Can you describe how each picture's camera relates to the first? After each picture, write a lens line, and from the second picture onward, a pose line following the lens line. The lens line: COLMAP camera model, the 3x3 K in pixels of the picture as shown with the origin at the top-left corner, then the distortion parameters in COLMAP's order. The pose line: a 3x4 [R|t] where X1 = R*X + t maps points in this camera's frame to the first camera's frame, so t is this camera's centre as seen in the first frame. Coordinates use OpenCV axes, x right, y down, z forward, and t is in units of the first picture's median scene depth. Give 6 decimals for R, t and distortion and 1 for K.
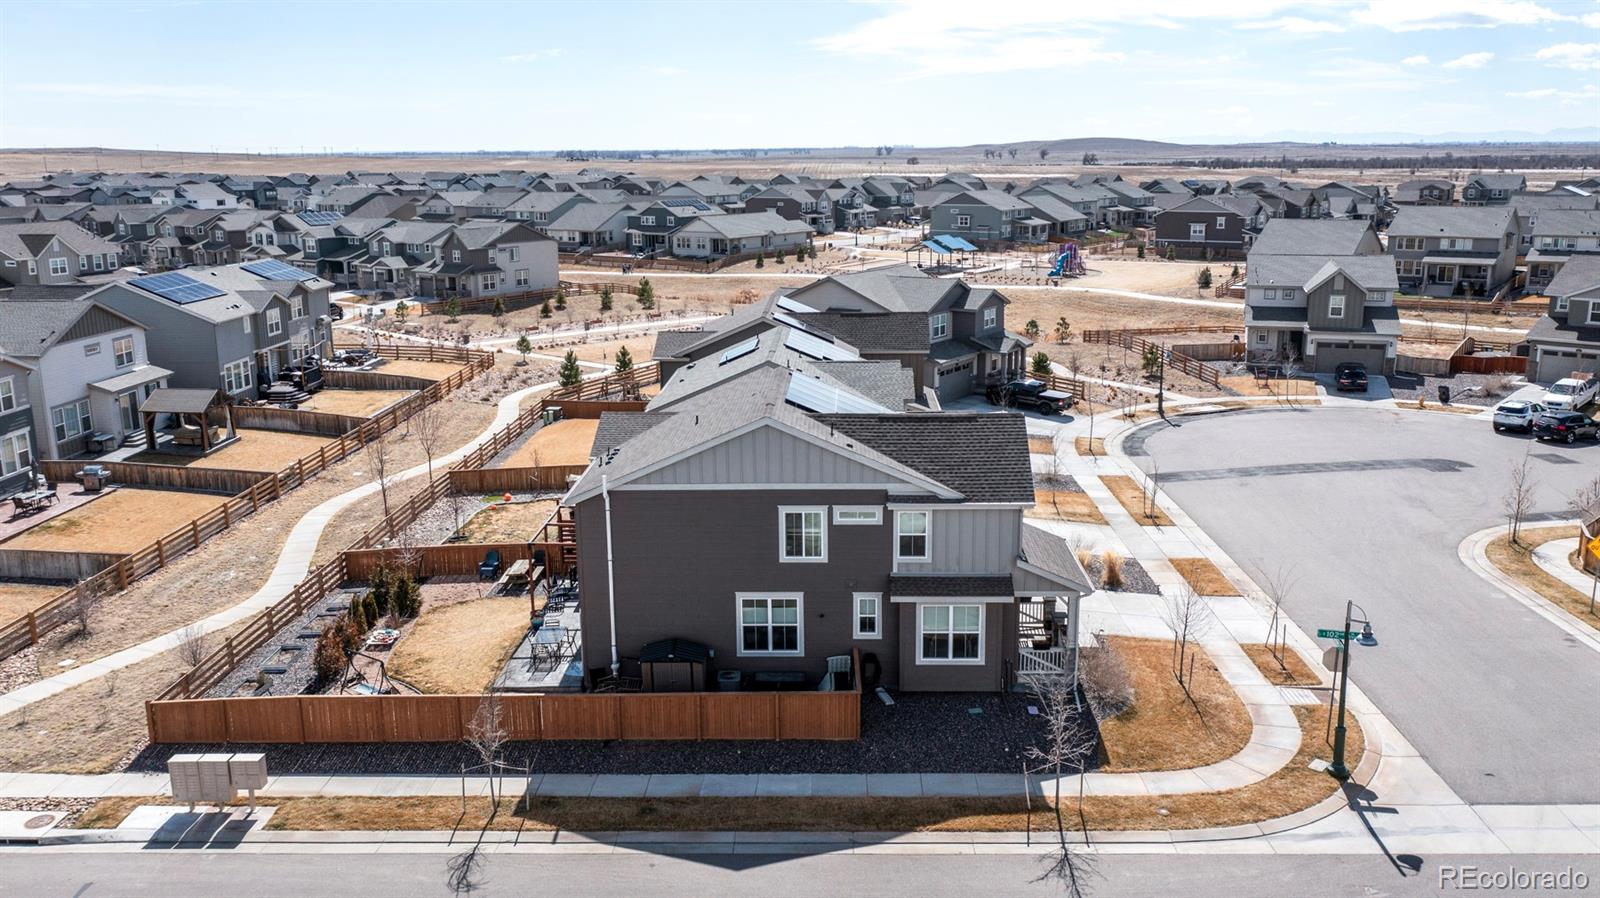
lens RADIAL K [[1288.0, 0, 798.6], [0, 1288.0, 447.6], [0, 0, 1]] dist [0.008412, 0.005398]
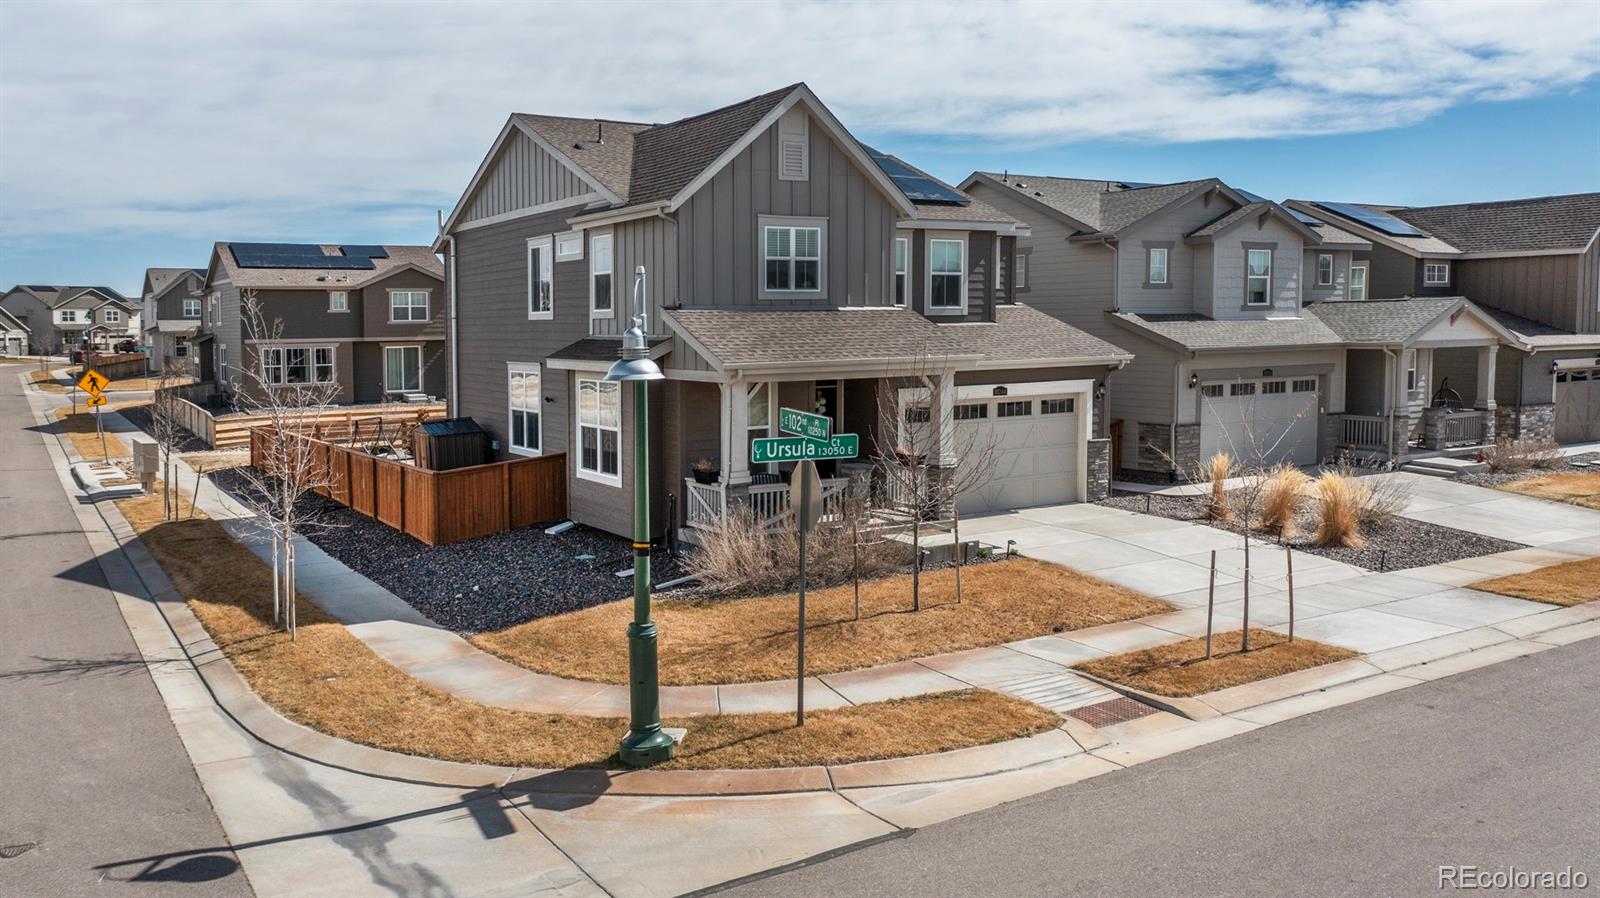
lens RADIAL K [[1288.0, 0, 797.5], [0, 1288.0, 448.4], [0, 0, 1]] dist [0.008412, 0.005398]
pose [[0.547302, 0.081477, -0.832960, 0.801961], [-0.178822, 0.983651, -0.021279, 0.176263], [0.817608, 0.160597, 0.552924, 0.875364]]
